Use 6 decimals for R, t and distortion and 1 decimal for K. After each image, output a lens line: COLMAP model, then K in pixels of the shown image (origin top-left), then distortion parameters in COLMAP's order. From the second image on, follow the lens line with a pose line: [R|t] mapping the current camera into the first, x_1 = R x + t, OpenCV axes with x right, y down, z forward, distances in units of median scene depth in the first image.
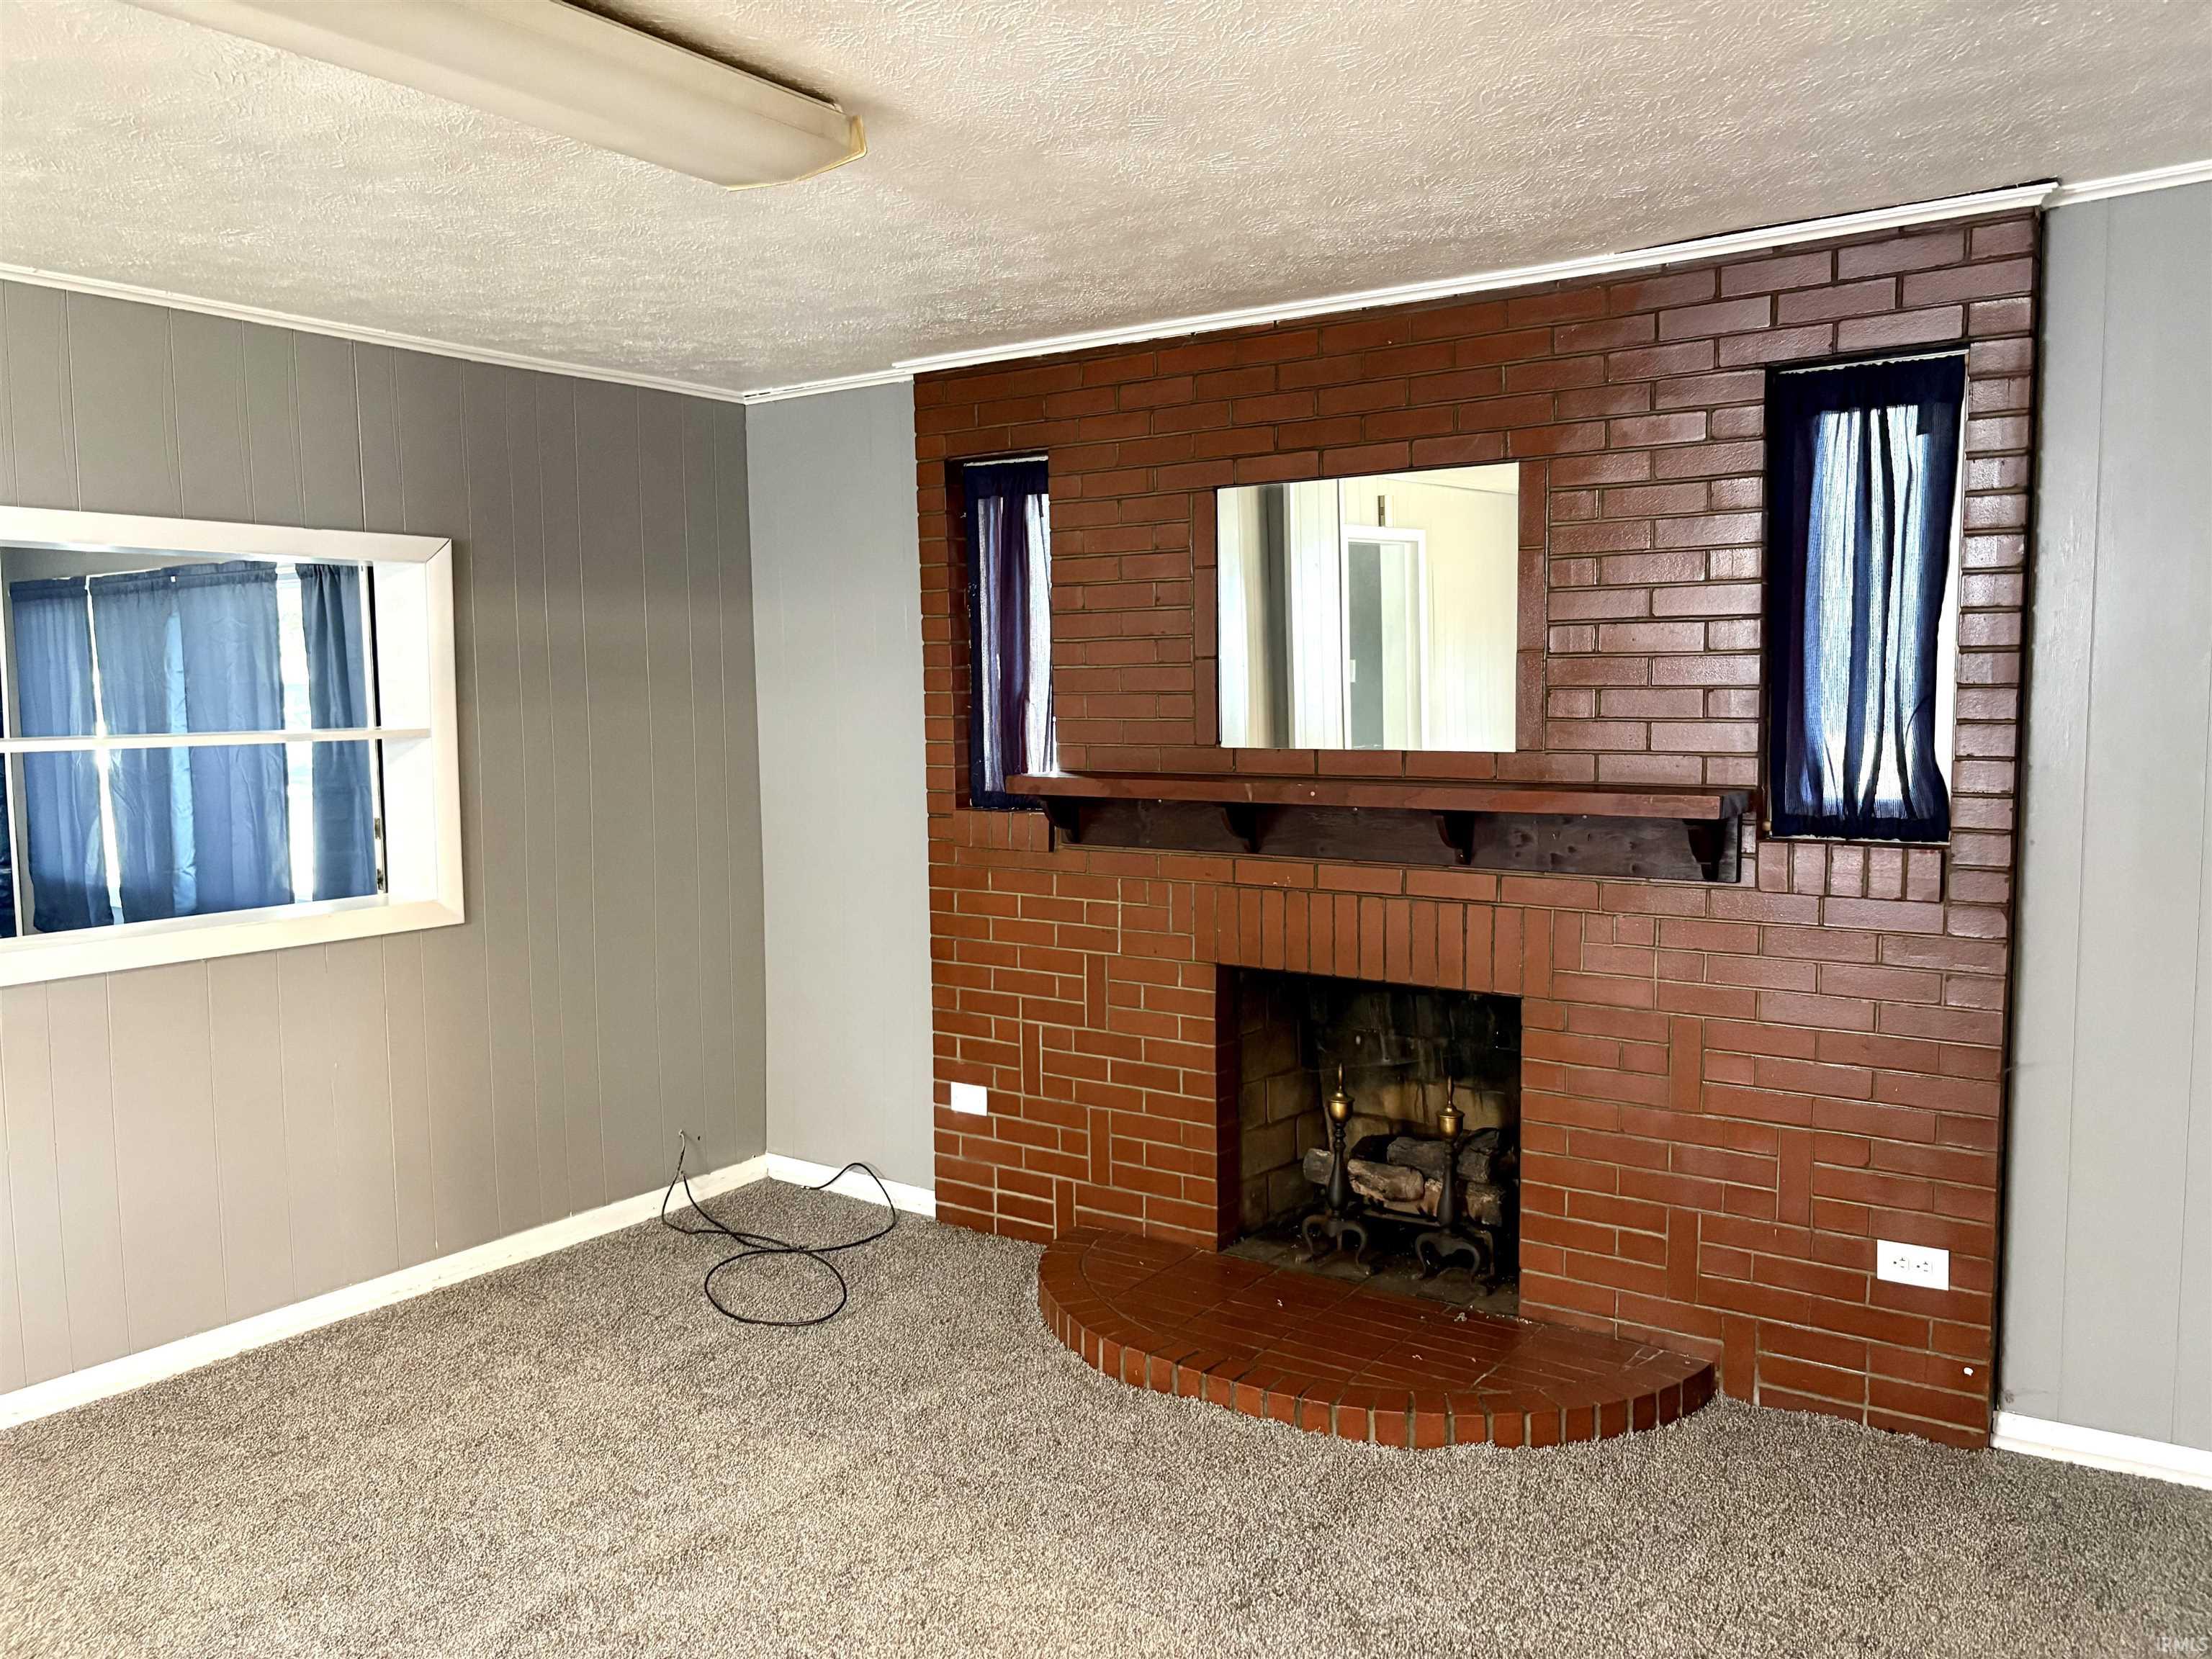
lens RADIAL K [[1700.2, 0, 1103.7], [0, 1700.2, 829.9], [0, 0, 1]] dist [0.057349, -0.050093]
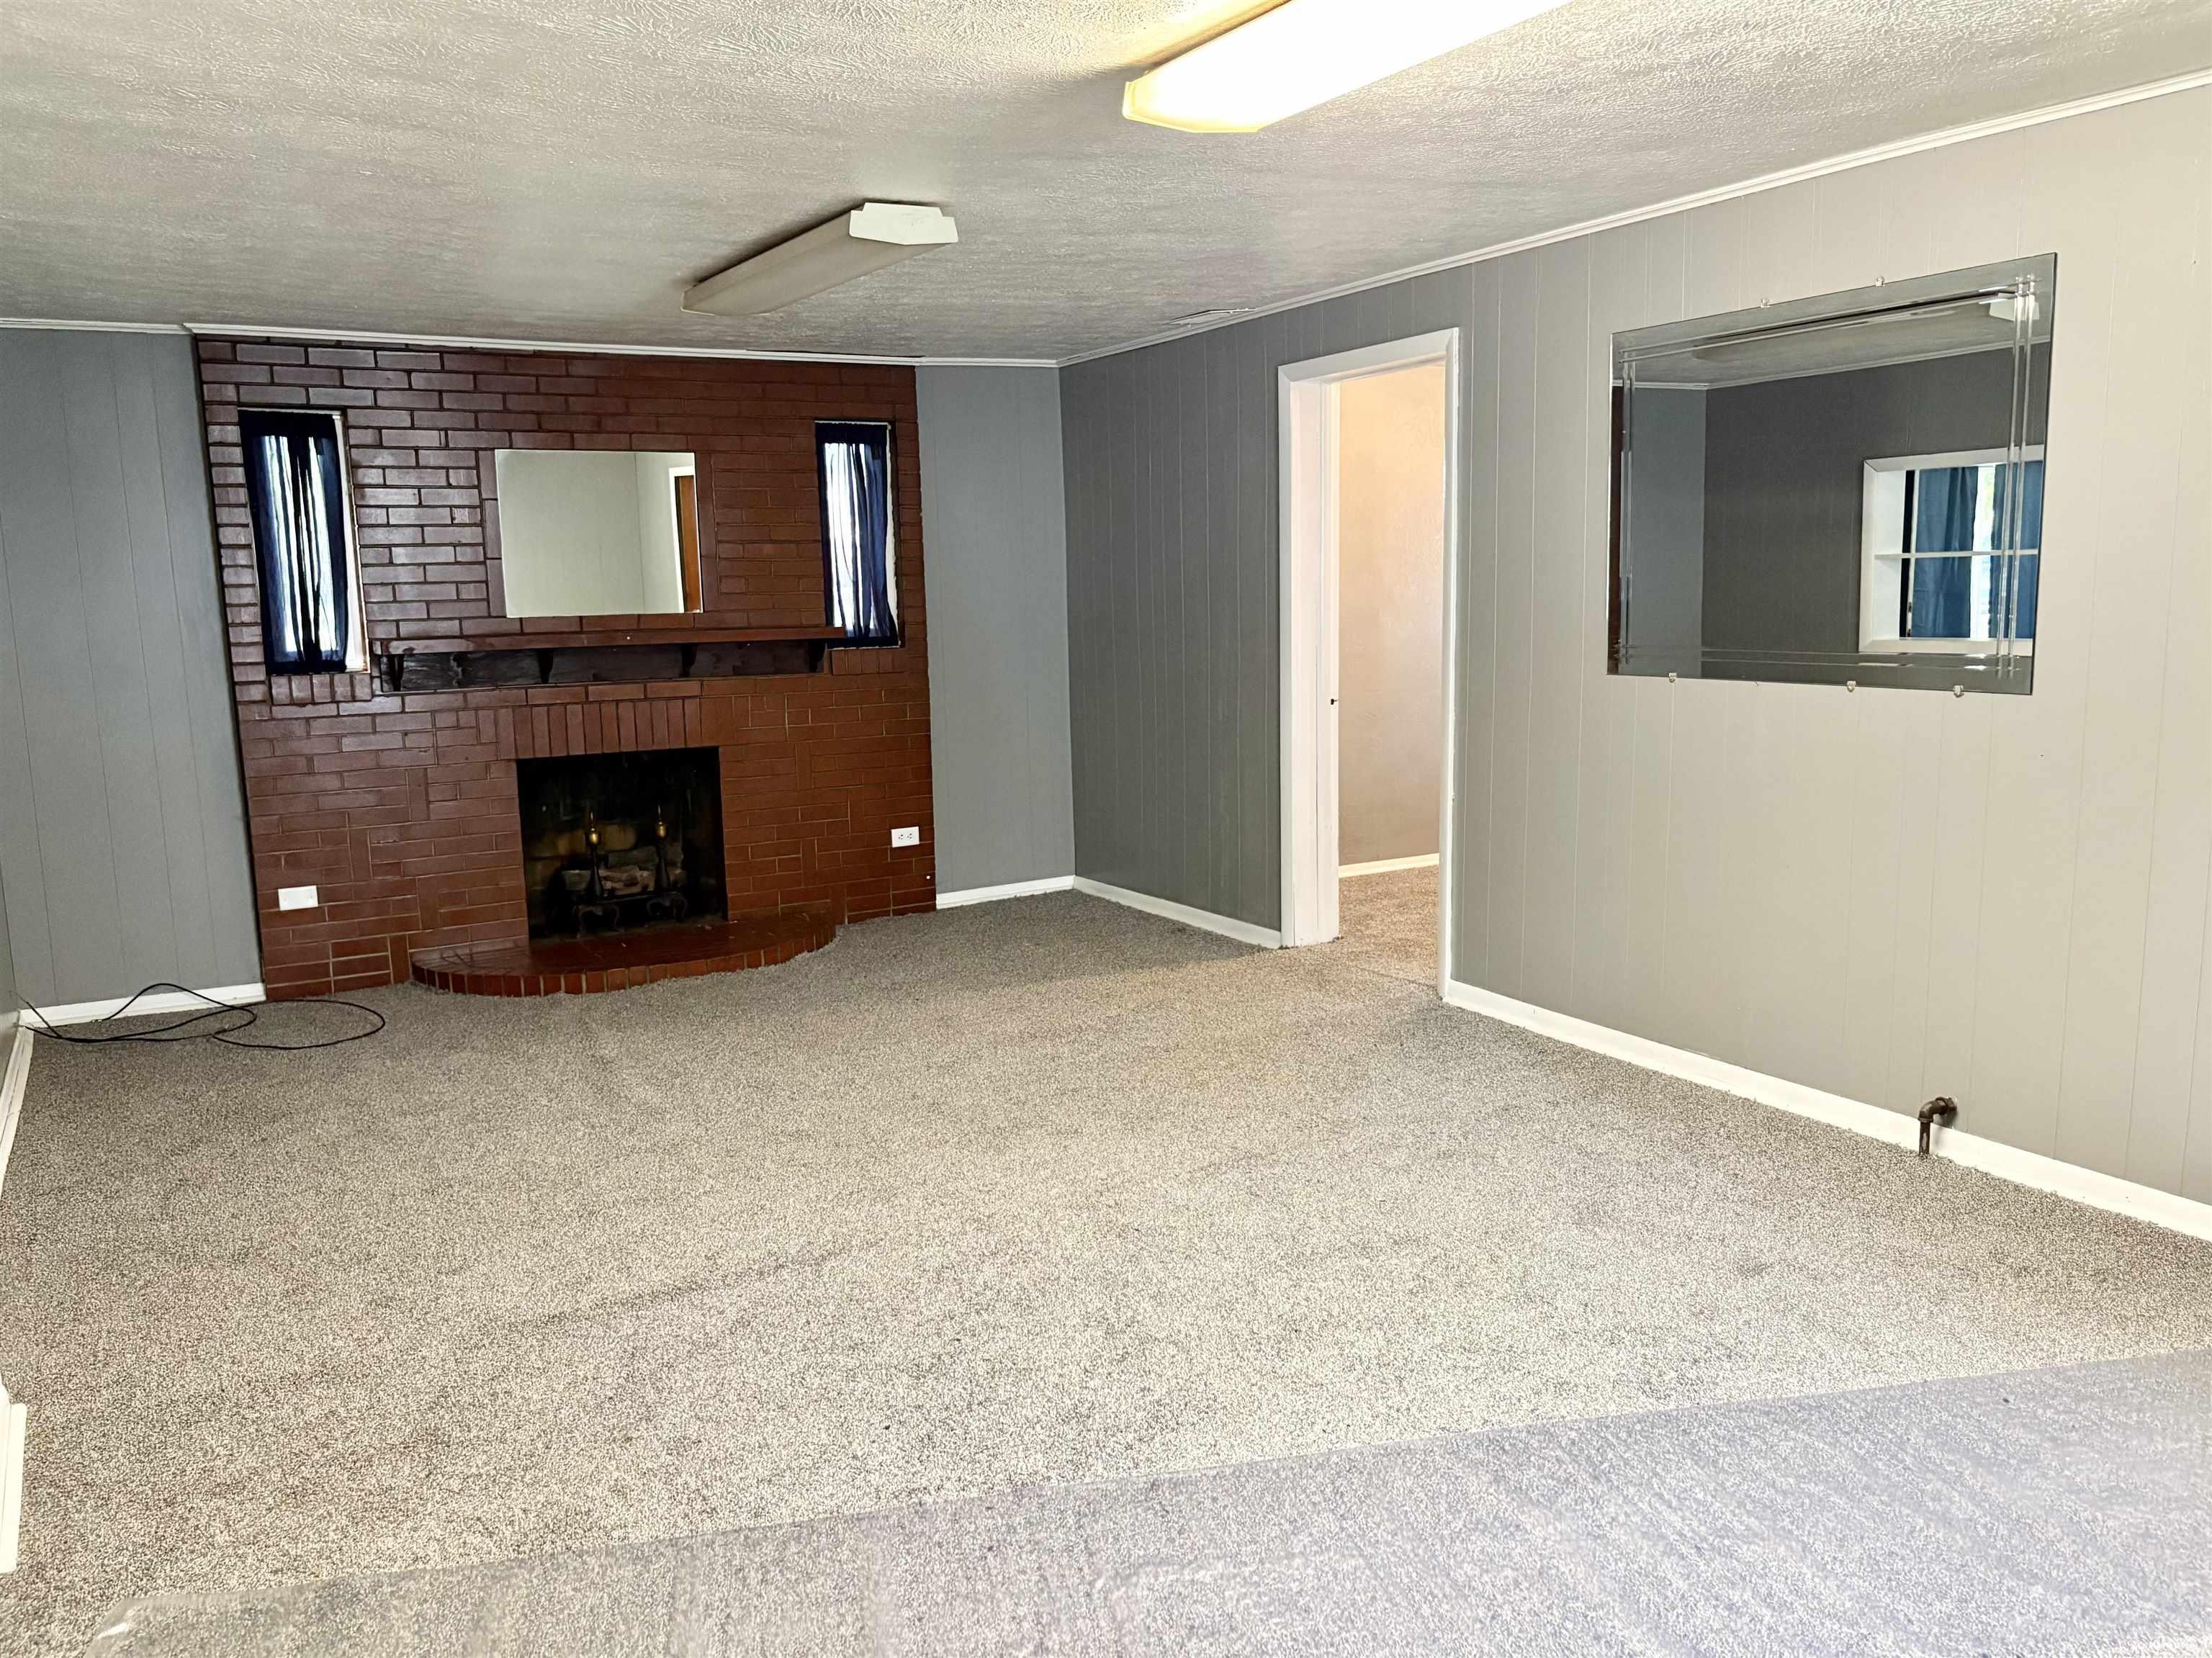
lens RADIAL K [[1700.1, 0, 1109.6], [0, 1700.1, 824.4], [0, 0, 1]] dist [0.057349, -0.050093]
pose [[0.439253, -0.131635, 0.888667, -1.136540], [0.101860, 0.990125, 0.096316, 0.044541], [-0.892570, 0.048213, 0.448323, -0.181172]]
